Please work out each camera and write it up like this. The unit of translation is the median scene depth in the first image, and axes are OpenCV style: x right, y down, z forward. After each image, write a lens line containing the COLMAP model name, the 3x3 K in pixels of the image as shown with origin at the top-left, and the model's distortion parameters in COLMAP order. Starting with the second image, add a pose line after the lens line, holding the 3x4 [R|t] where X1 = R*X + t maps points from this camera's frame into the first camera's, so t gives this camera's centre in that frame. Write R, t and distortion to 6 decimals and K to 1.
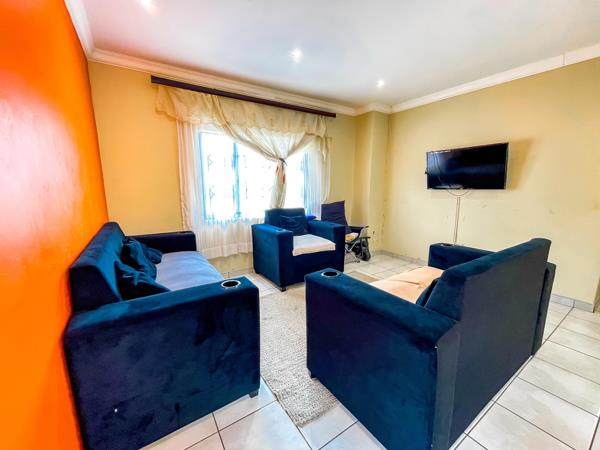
lens RADIAL K [[243.4, 0, 294.6], [0, 243.4, 226.4], [0, 0, 1]] dist [0.000932, 0.000303]
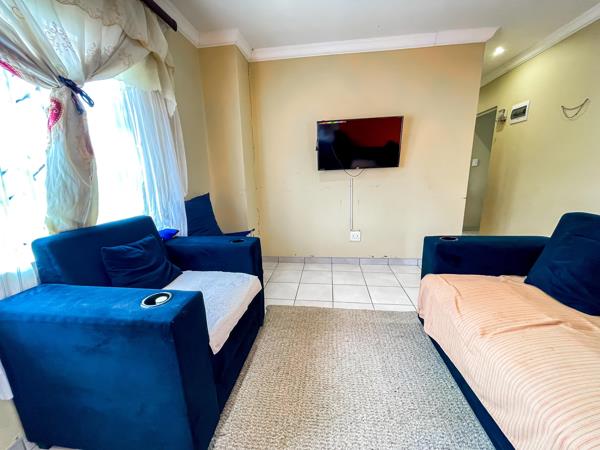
lens RADIAL K [[243.4, 0, 294.6], [0, 243.4, 226.4], [0, 0, 1]] dist [0.000932, 0.000303]
pose [[0.672795, -0.175628, 0.718681, -0.111337], [0.141972, 0.984010, 0.107560, -0.068877], [-0.726079, 0.029666, 0.686971, 0.521274]]
